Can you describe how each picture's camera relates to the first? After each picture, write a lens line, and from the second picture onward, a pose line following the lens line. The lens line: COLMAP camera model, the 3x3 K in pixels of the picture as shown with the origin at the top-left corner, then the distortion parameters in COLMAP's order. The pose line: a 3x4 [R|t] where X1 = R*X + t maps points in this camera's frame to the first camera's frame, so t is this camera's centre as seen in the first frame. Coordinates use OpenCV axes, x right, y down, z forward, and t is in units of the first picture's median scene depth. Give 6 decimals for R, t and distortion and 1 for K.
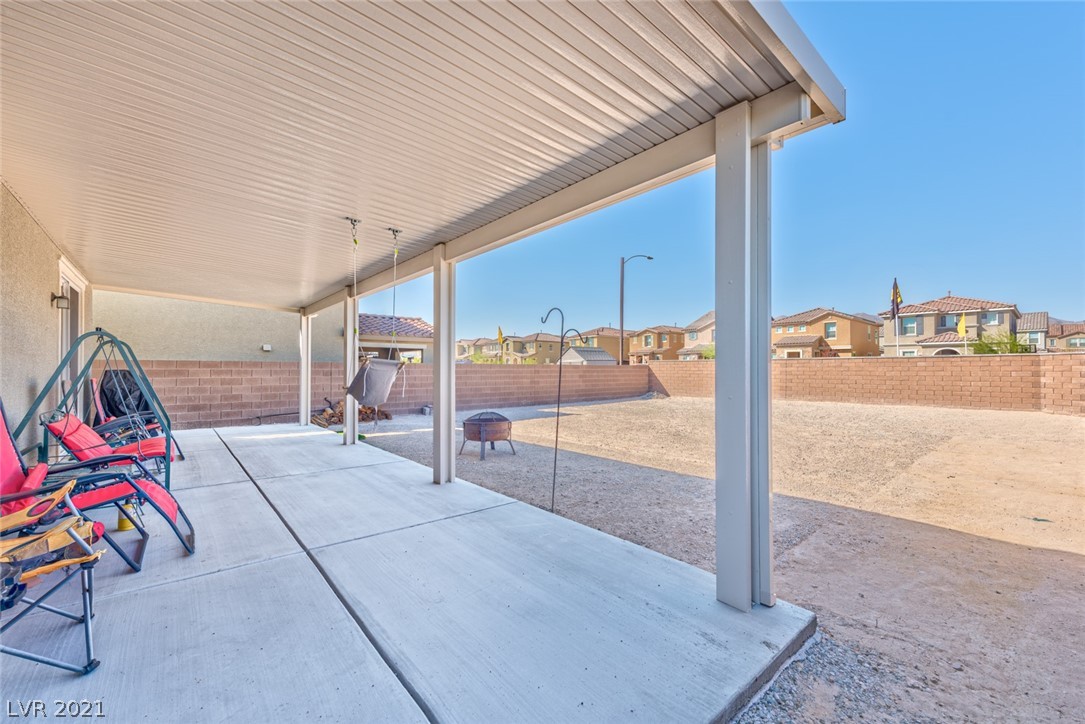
lens RADIAL K [[432.6, 0, 542.5], [0, 432.6, 362.0], [0, 0, 1]] dist [-0.001285, -0.000217]
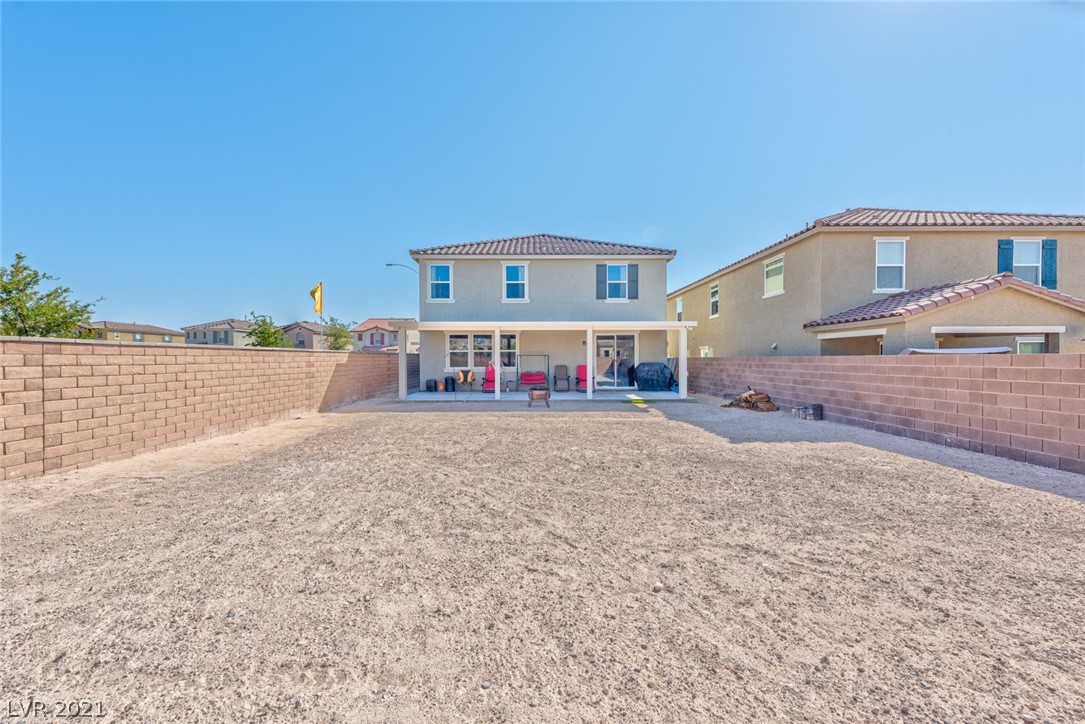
lens RADIAL K [[423.5, 0, 542.5], [0, 423.5, 362.0], [0, 0, 1]] dist [0.013042, -0.000301]
pose [[-0.633250, 0.002967, -0.773941, 0.256116], [0.013879, 0.999875, -0.007523, 0.004373], [0.773823, -0.015506, -0.633213, 0.418169]]
